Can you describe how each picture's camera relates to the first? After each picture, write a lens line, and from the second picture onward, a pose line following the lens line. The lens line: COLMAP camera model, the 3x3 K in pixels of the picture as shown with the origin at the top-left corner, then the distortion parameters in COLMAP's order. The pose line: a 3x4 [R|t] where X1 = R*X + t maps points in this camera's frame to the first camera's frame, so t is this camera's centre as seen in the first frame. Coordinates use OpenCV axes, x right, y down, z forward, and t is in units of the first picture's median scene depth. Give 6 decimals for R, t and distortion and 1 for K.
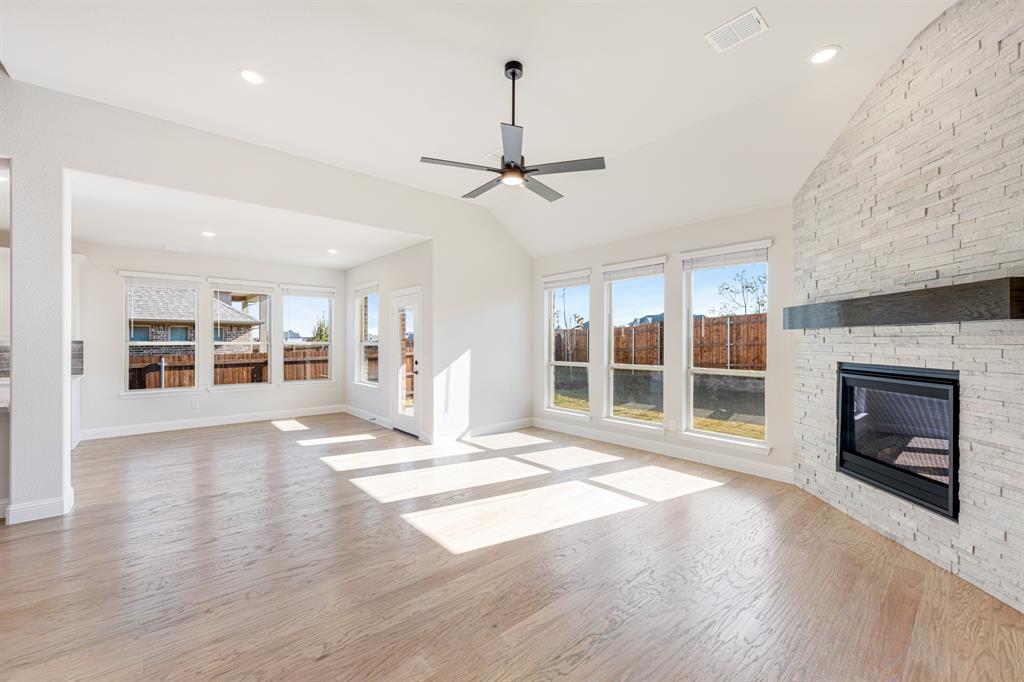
lens RADIAL K [[412.7, 0, 514.6], [0, 412.7, 342.3], [0, 0, 1]] dist [-0.000457, -0.000182]
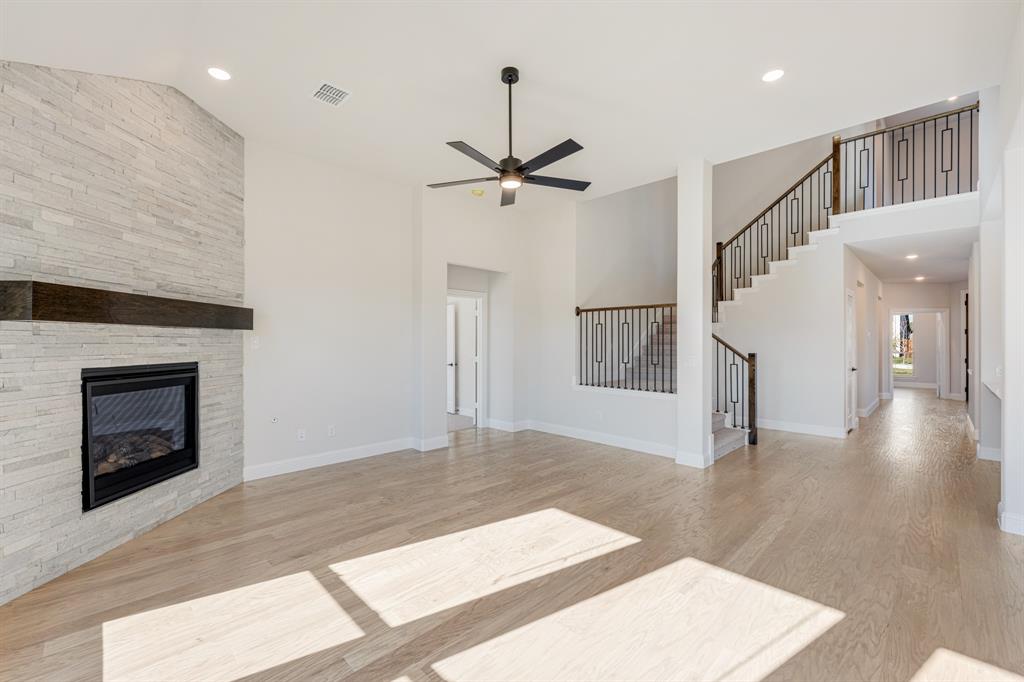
lens RADIAL K [[417.7, 0, 511.5], [0, 417.7, 341.8], [0, 0, 1]] dist [-0.002595, -0.000337]
pose [[-0.998400, 0.000510, -0.056536, 0.033303], [0.000314, 0.999994, 0.003479, -0.002861], [0.056538, 0.003456, -0.998394, 1.281507]]
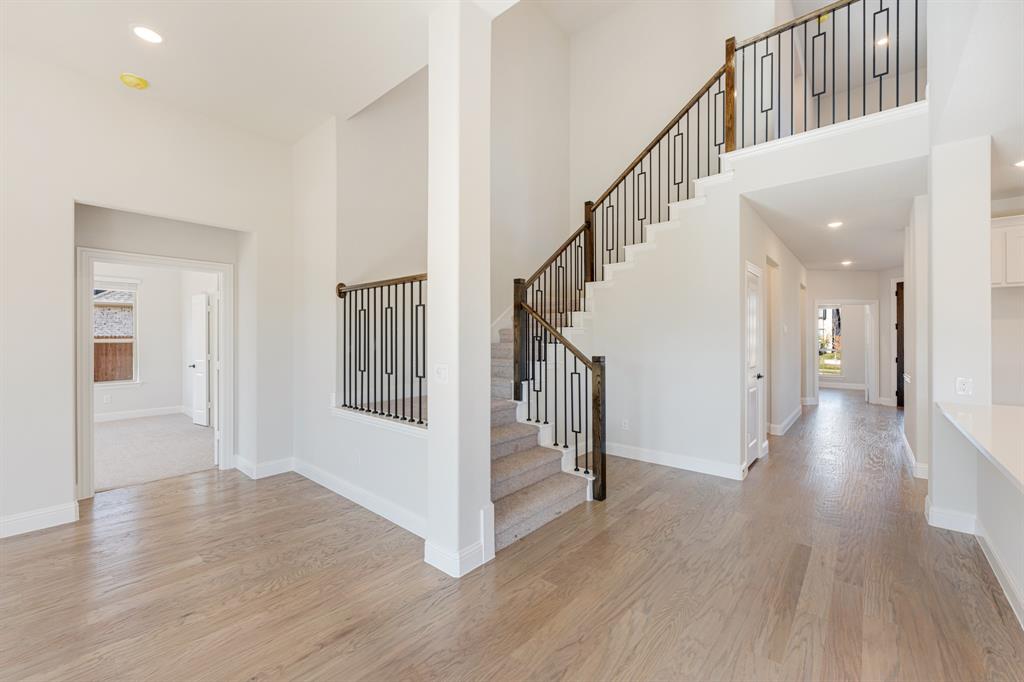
lens RADIAL K [[410.1, 0, 509.9], [0, 410.1, 338.9], [0, 0, 1]] dist [-0.002597, -0.000095]
pose [[-0.990408, 0.002169, -0.138156, -0.453882], [0.001785, 0.999994, 0.002903, 0.000308], [0.138162, 0.002629, -0.990406, 0.850999]]
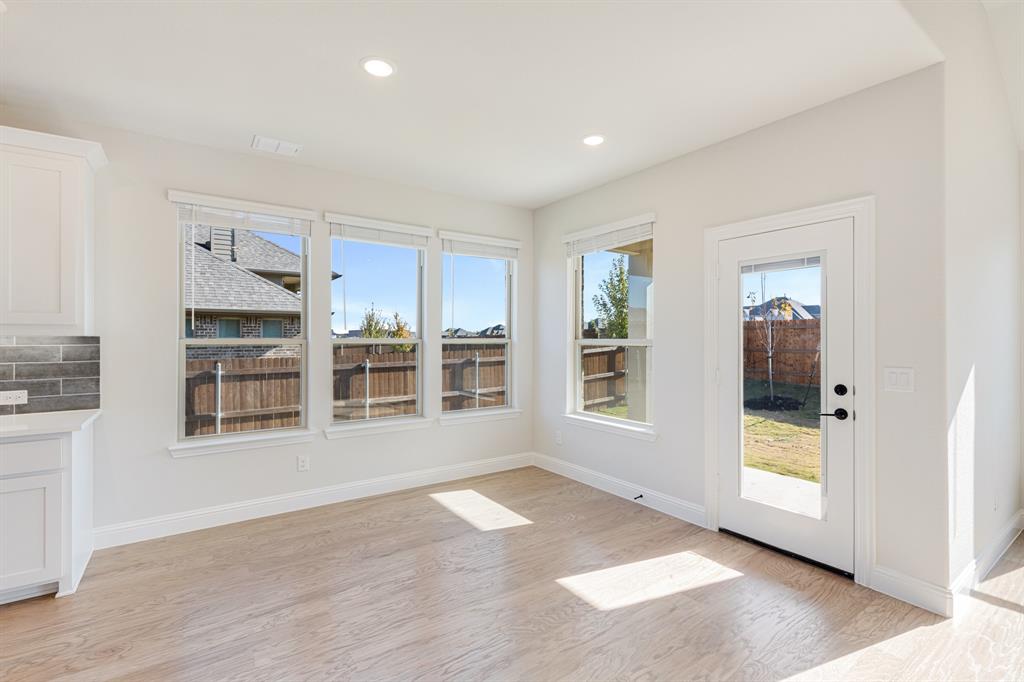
lens RADIAL K [[465.5, 0, 509.9], [0, 465.5, 337.2], [0, 0, 1]] dist [-0.001052, 0.000206]
pose [[0.994156, -0.000504, -0.107953, -0.626086], [-0.000016, 0.999988, -0.004817, -0.000070], [0.107954, 0.004790, 0.994144, 0.625587]]
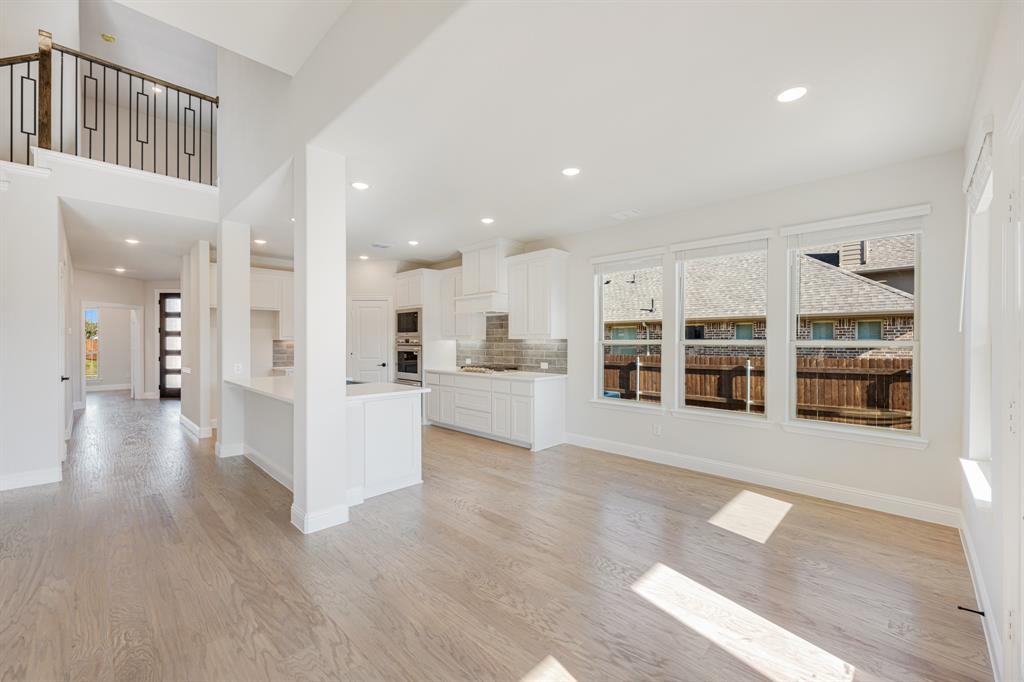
lens RADIAL K [[417.7, 0, 511.5], [0, 417.7, 341.8], [0, 0, 1]] dist [-0.002595, -0.000337]
pose [[0.075542, 0.003967, -0.997135, -0.112672], [-0.002873, 0.999989, 0.003760, -0.000757], [0.997139, 0.002581, 0.075552, 0.948911]]
